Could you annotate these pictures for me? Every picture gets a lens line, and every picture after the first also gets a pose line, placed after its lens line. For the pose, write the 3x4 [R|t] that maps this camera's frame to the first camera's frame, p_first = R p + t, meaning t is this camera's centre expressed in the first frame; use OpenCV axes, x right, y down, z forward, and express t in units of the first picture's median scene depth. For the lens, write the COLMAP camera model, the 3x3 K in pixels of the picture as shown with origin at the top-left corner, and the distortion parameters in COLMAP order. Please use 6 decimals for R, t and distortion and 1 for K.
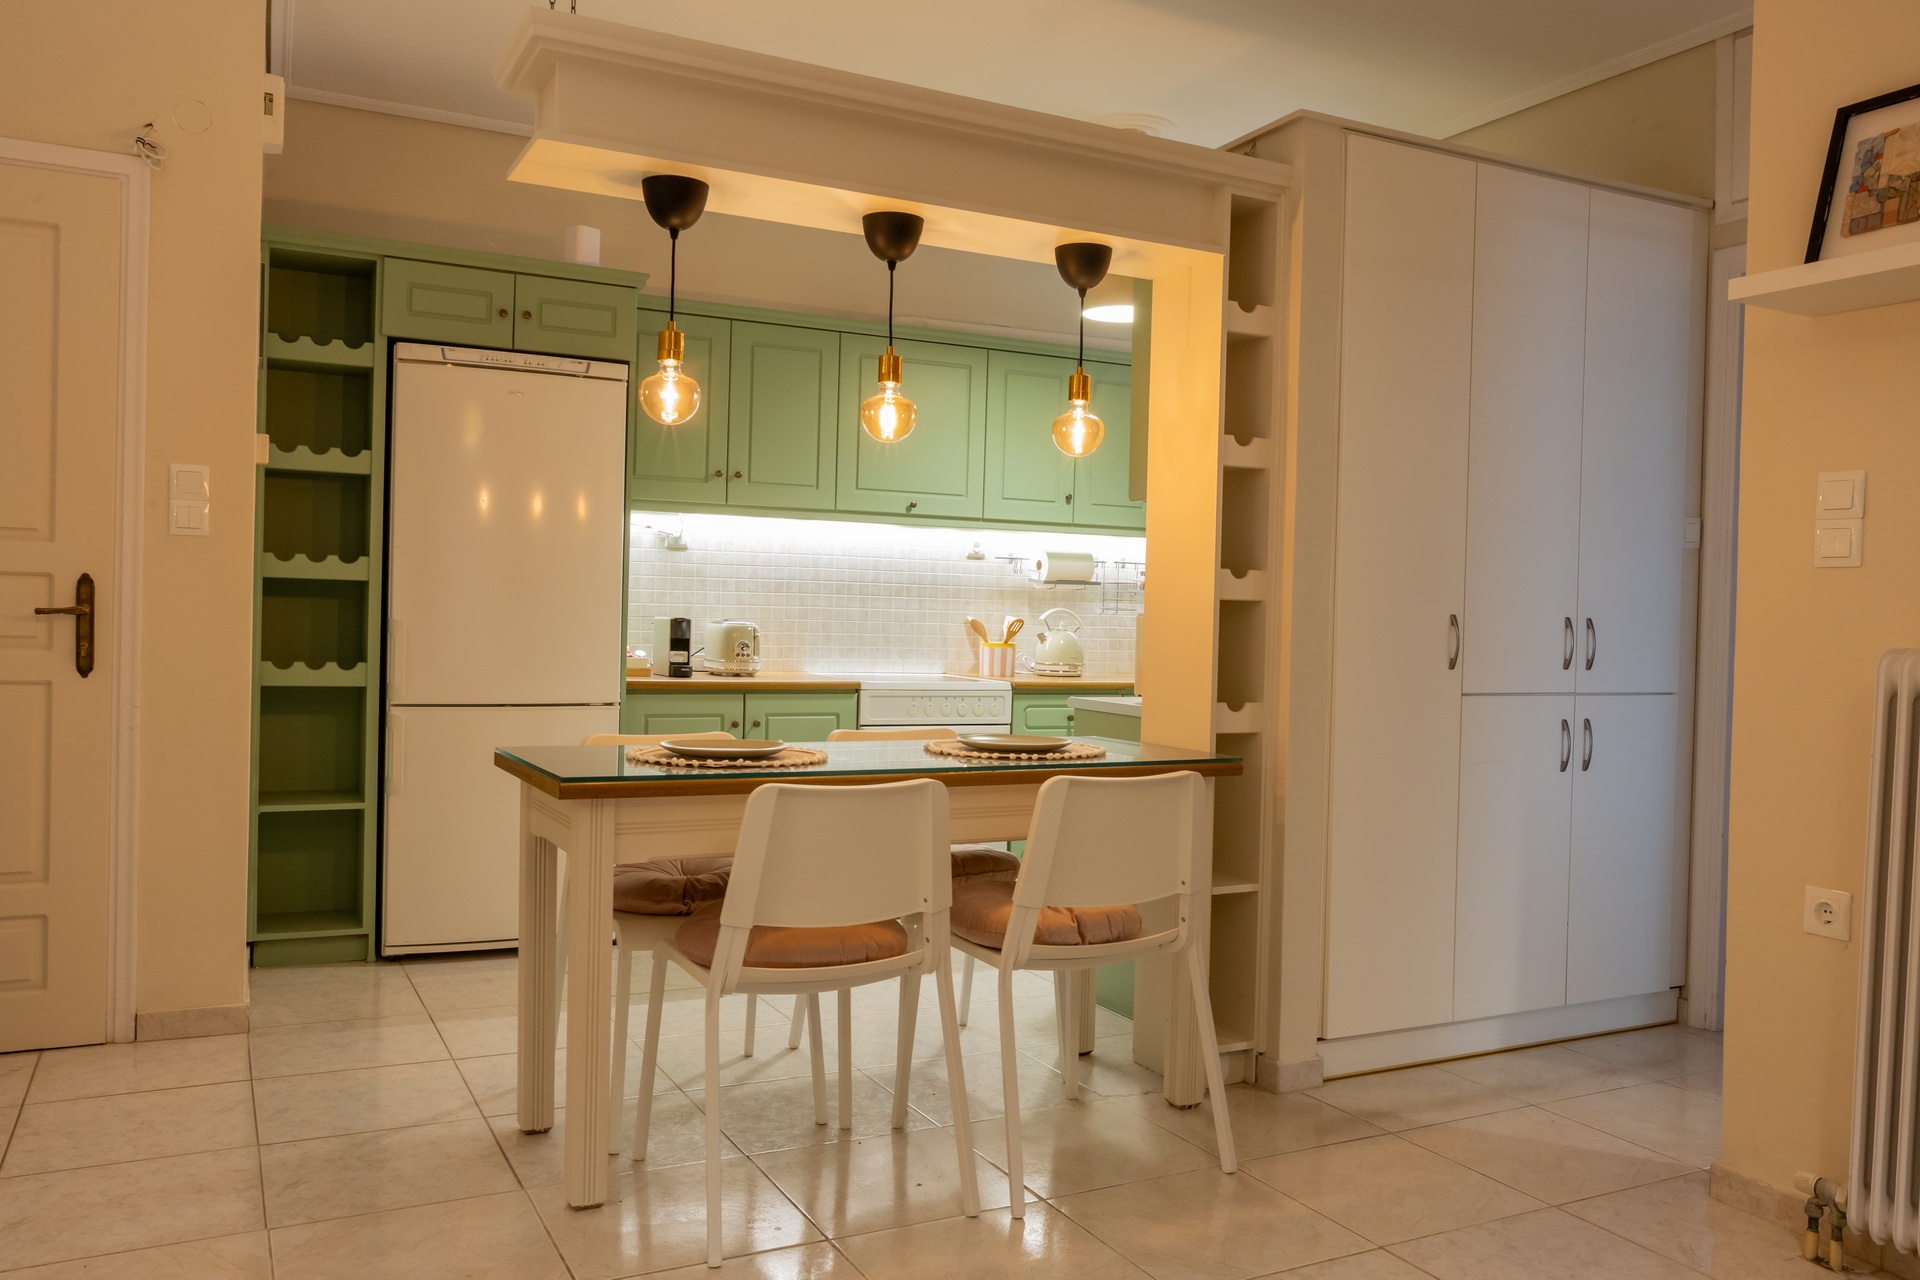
lens RADIAL K [[1485.1, 0, 953.0], [0, 1485.1, 633.8], [0, 0, 1]] dist [-0.003476, 0.000580]
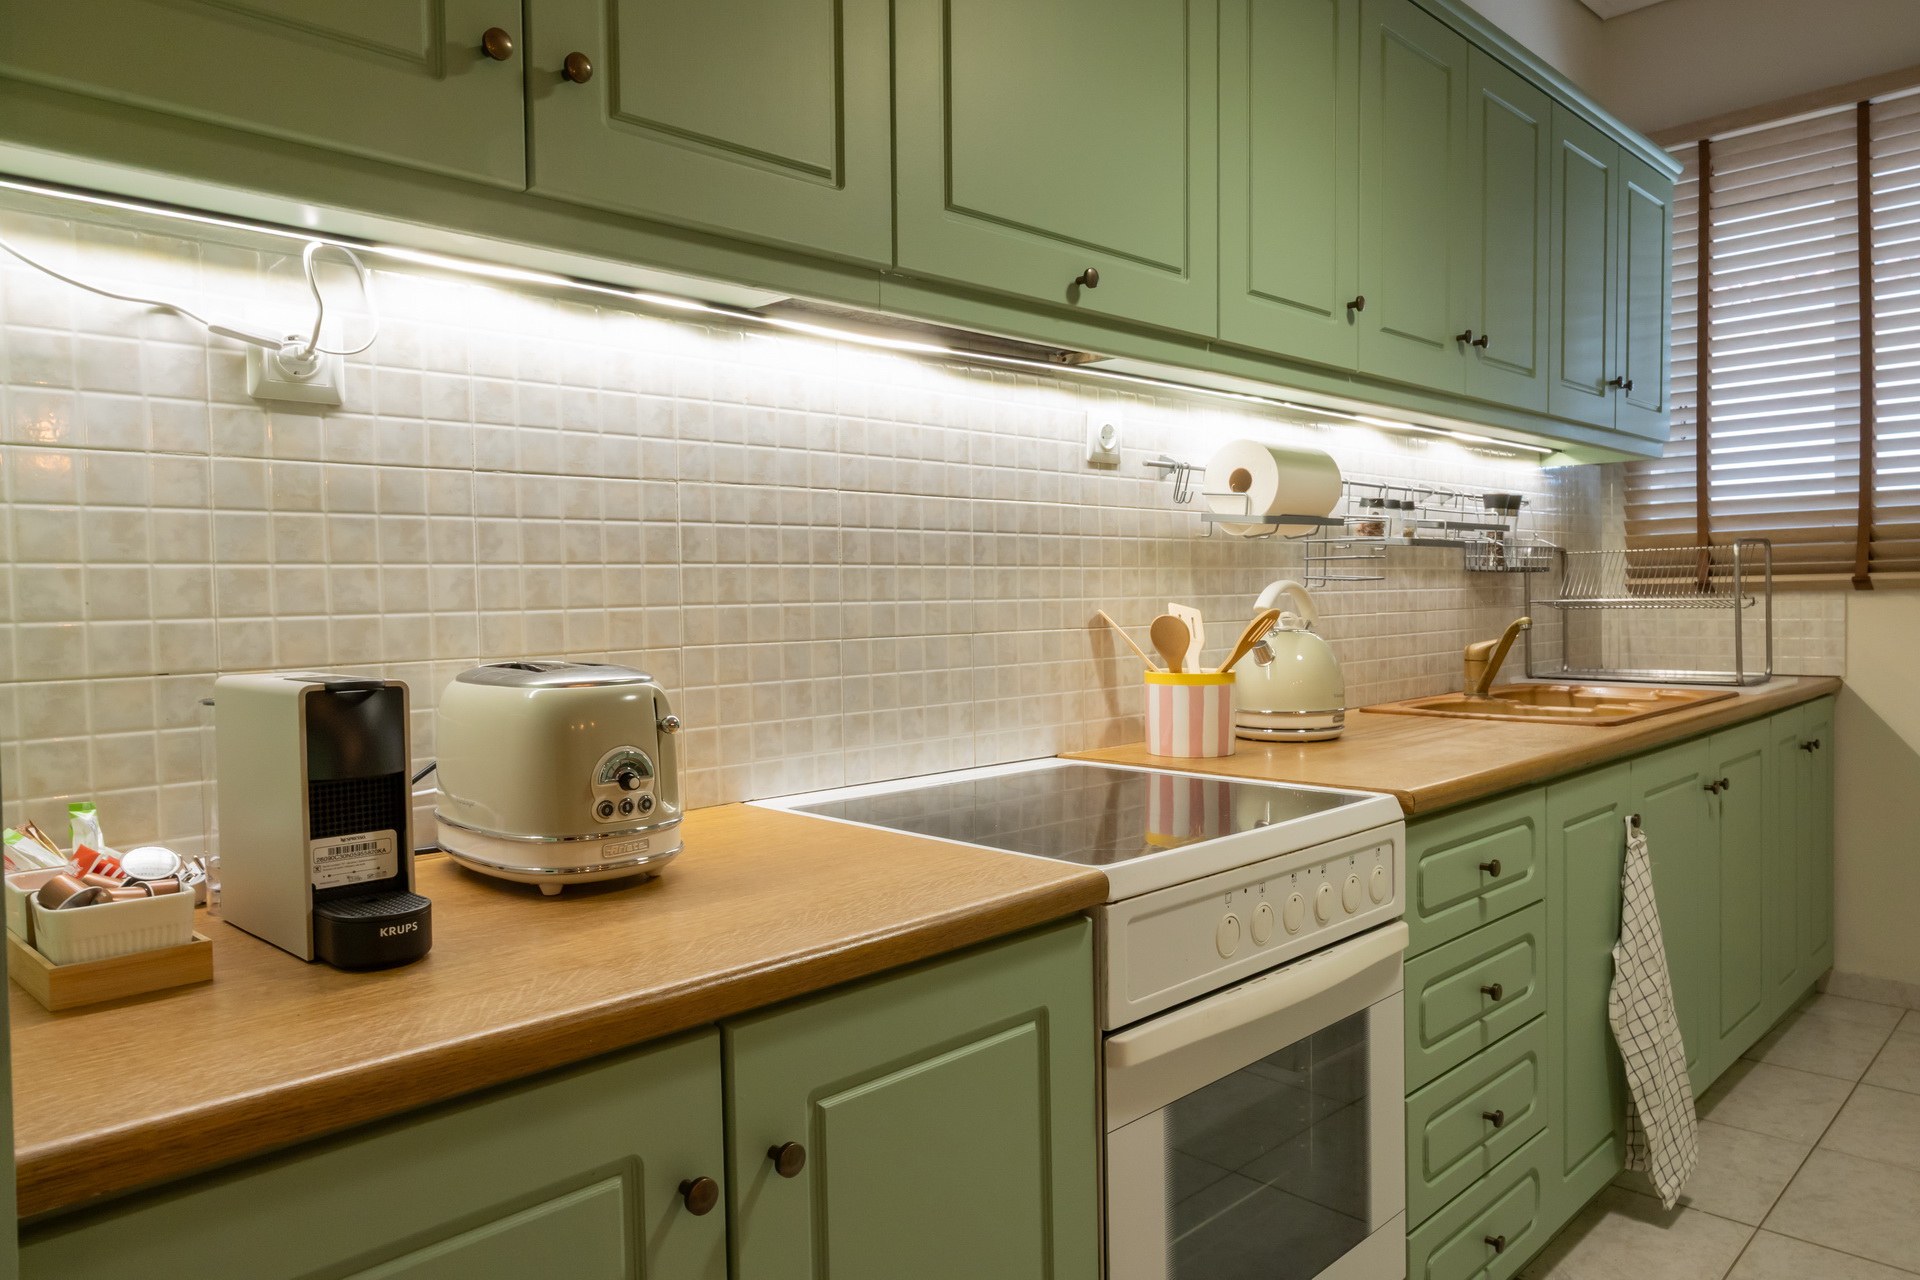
lens RADIAL K [[1286.2, 0, 962.4], [0, 1286.2, 636.7], [0, 0, 1]] dist [0.006844, -0.003916]
pose [[0.946386, -0.053353, 0.318601, -0.157398], [0.047167, 0.998519, 0.027105, -0.017883], [-0.319575, -0.010624, 0.947501, 0.785521]]
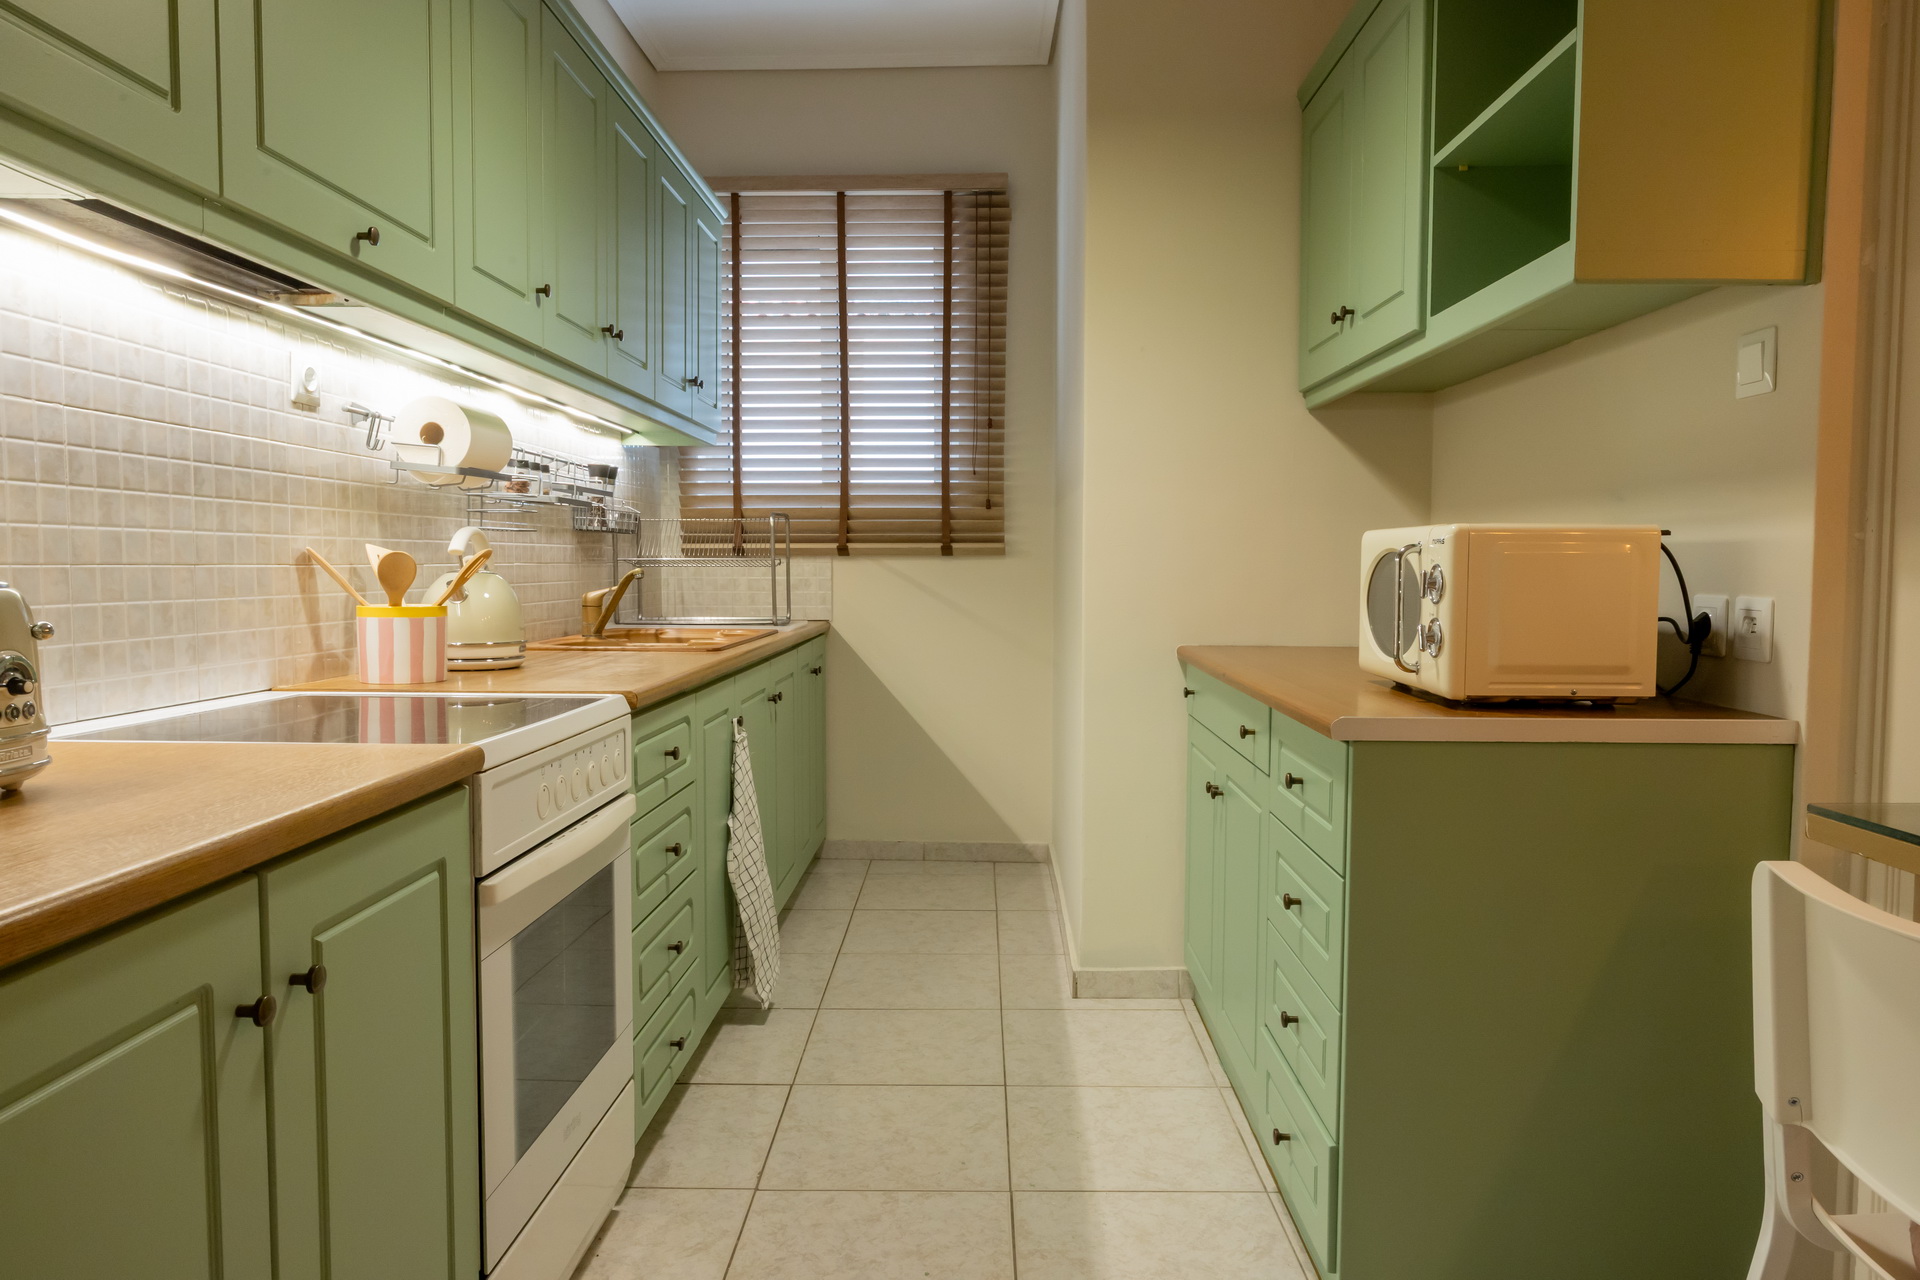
lens RADIAL K [[1293.0, 0, 969.5], [0, 1293.0, 642.1], [0, 0, 1]] dist [0.003224, 0.007447]
pose [[0.464133, -0.079769, 0.882166, -0.259693], [0.023420, 0.996694, 0.077804, -0.010374], [-0.885456, -0.015451, 0.464466, 0.770050]]
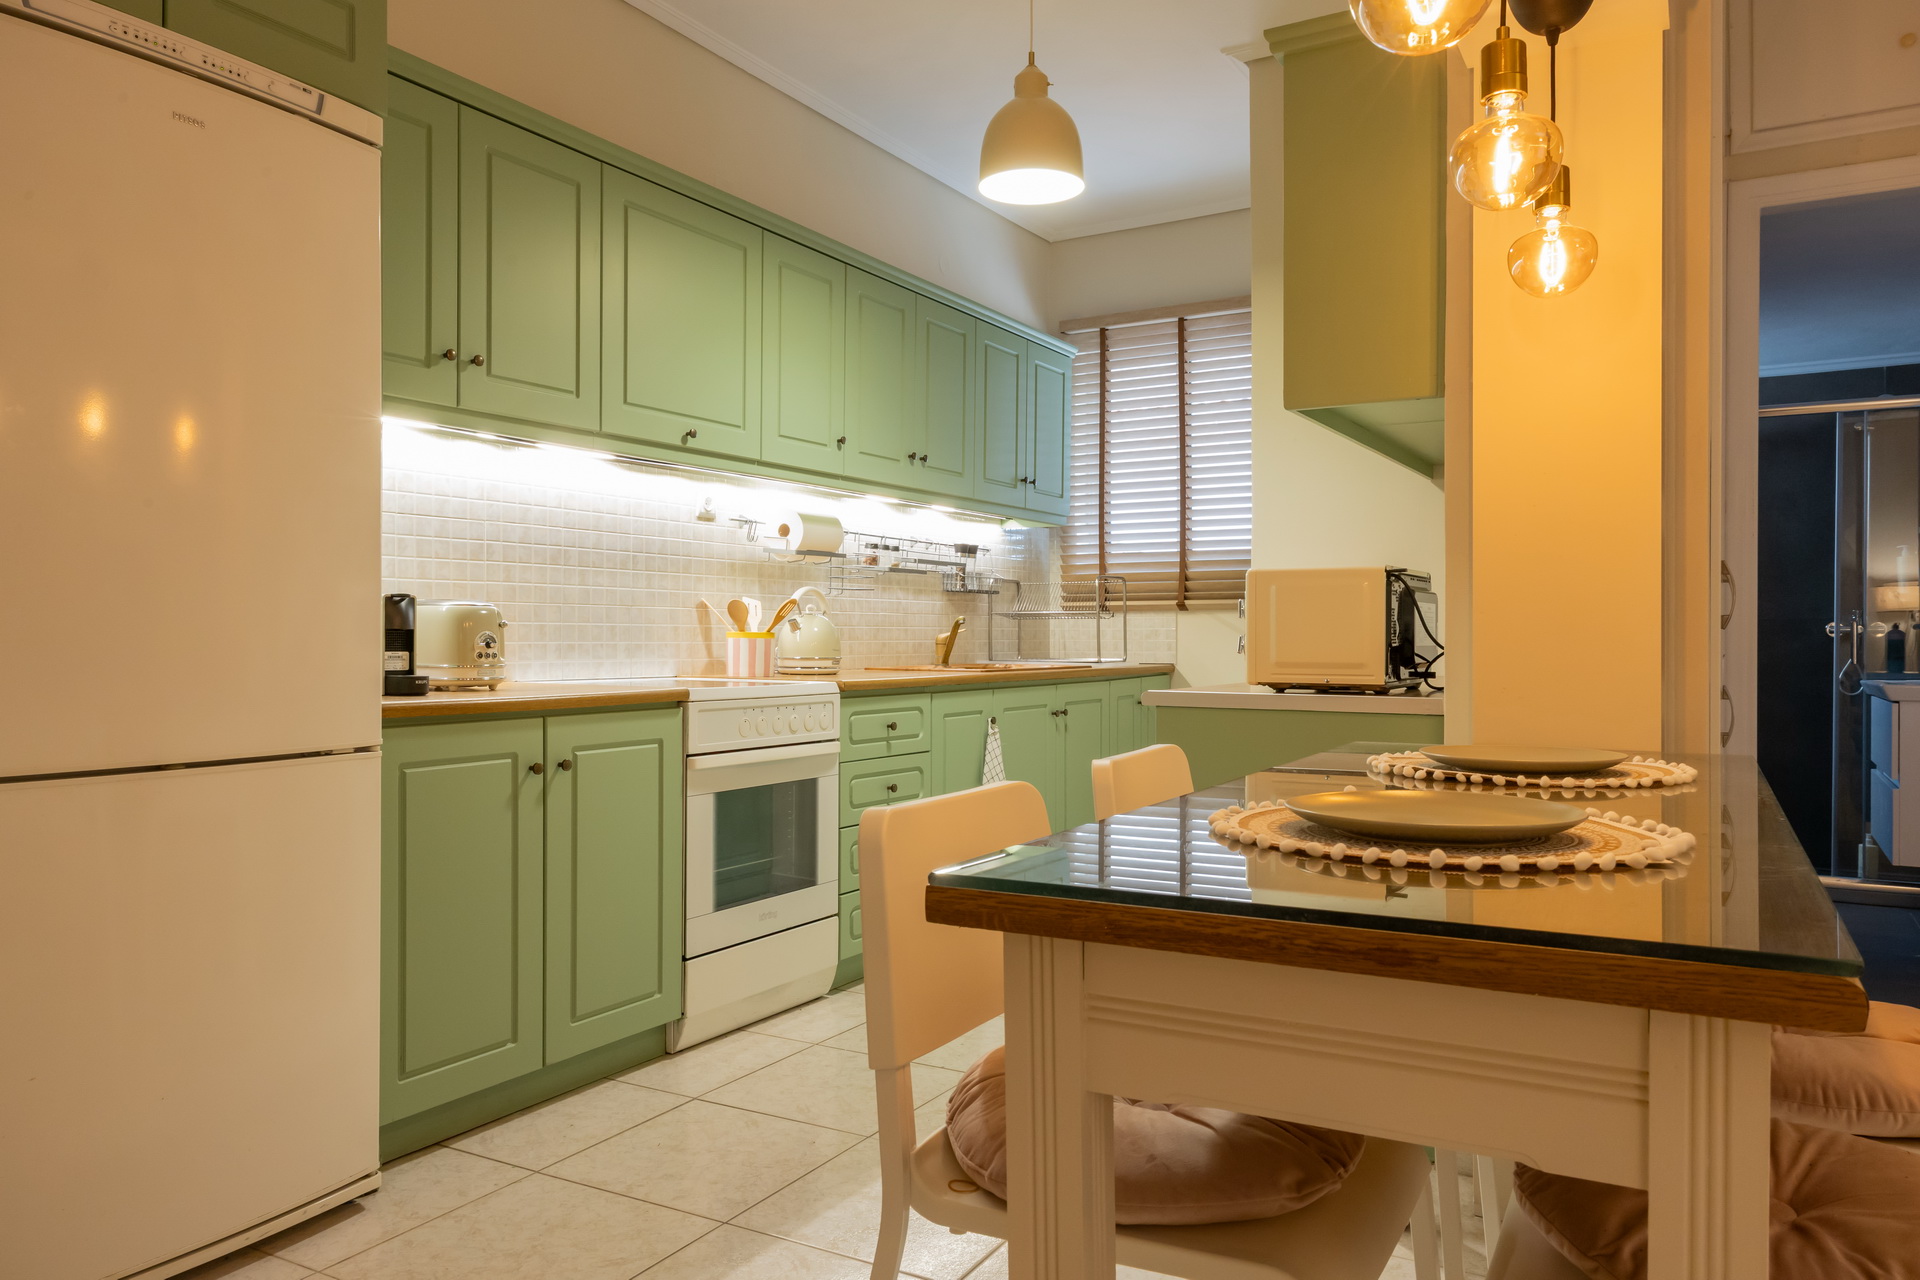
lens RADIAL K [[1350.4, 0, 960.0], [0, 1350.4, 640.0], [0, 0, 1]] dist [0.025149, -0.002068]
pose [[0.834176, -0.026080, 0.550881, -0.290748], [0.027745, 0.999601, 0.005310, 0.010460], [-0.550800, 0.010854, 0.834567, 0.429161]]
